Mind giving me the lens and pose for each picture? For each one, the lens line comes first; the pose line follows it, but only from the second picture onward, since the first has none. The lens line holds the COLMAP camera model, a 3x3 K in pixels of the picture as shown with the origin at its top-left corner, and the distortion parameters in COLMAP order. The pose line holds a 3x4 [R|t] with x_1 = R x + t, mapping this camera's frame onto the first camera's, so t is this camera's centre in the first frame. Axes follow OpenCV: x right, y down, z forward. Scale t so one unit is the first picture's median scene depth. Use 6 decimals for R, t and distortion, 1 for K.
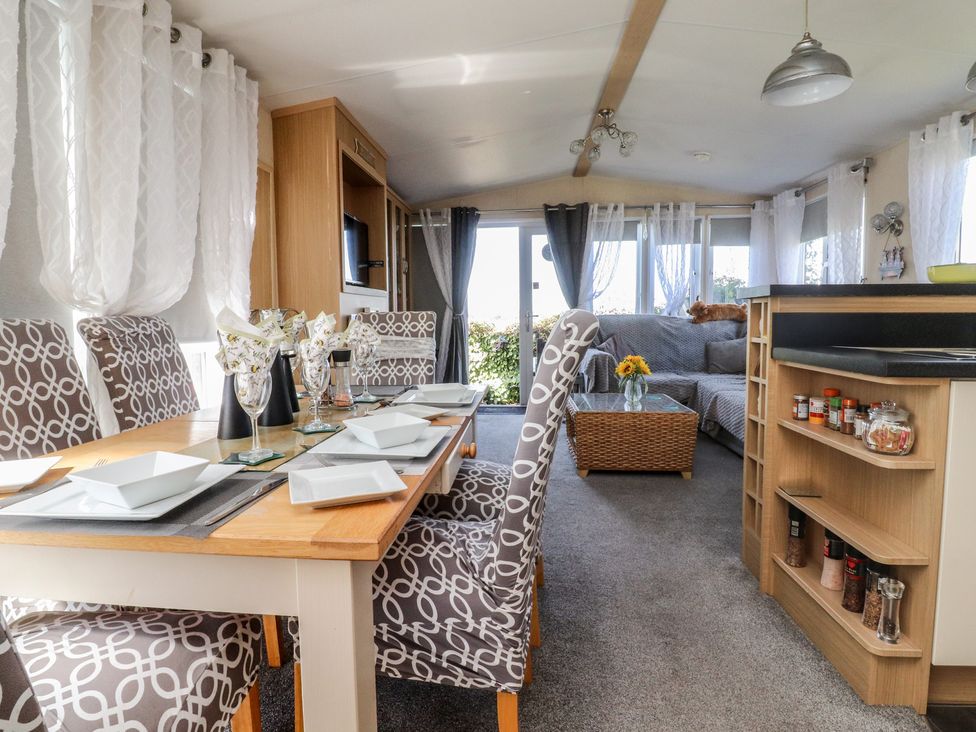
lens RADIAL K [[528.0, 0, 479.3], [0, 528.0, 348.1], [0, 0, 1]] dist [-0.008186, -0.008693]
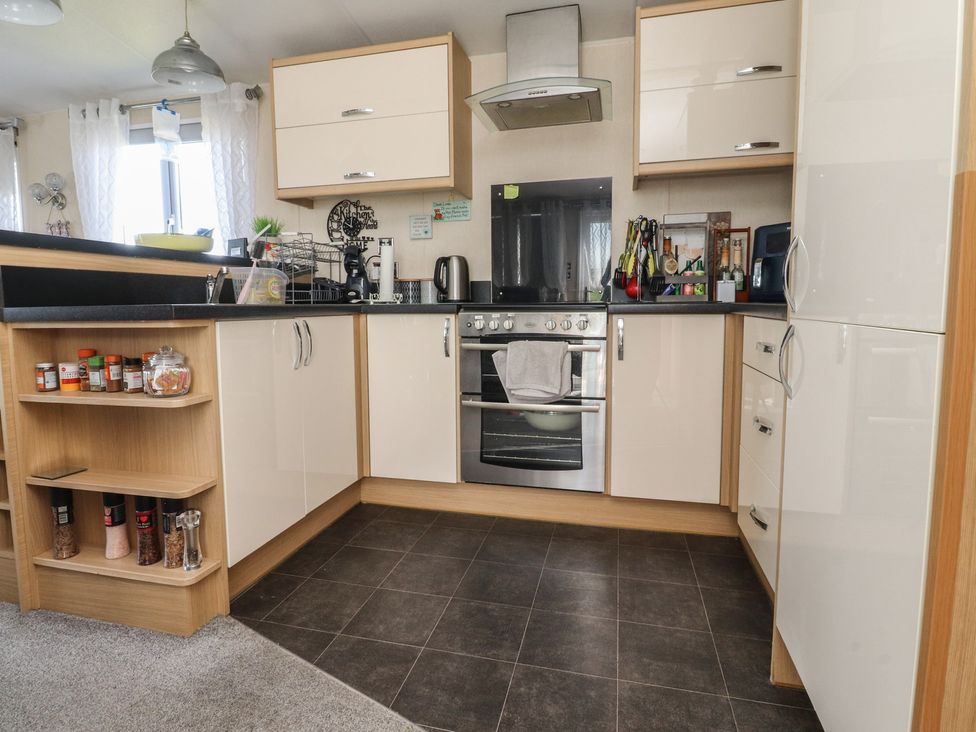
lens RADIAL K [[534.4, 0, 483.9], [0, 534.4, 348.8], [0, 0, 1]] dist [-0.003003, -0.009412]
pose [[0.159993, -0.080262, 0.983850, -0.082403], [0.072461, 0.994955, 0.069385, 0.039192], [-0.984455, 0.060190, 0.165002, 0.100565]]
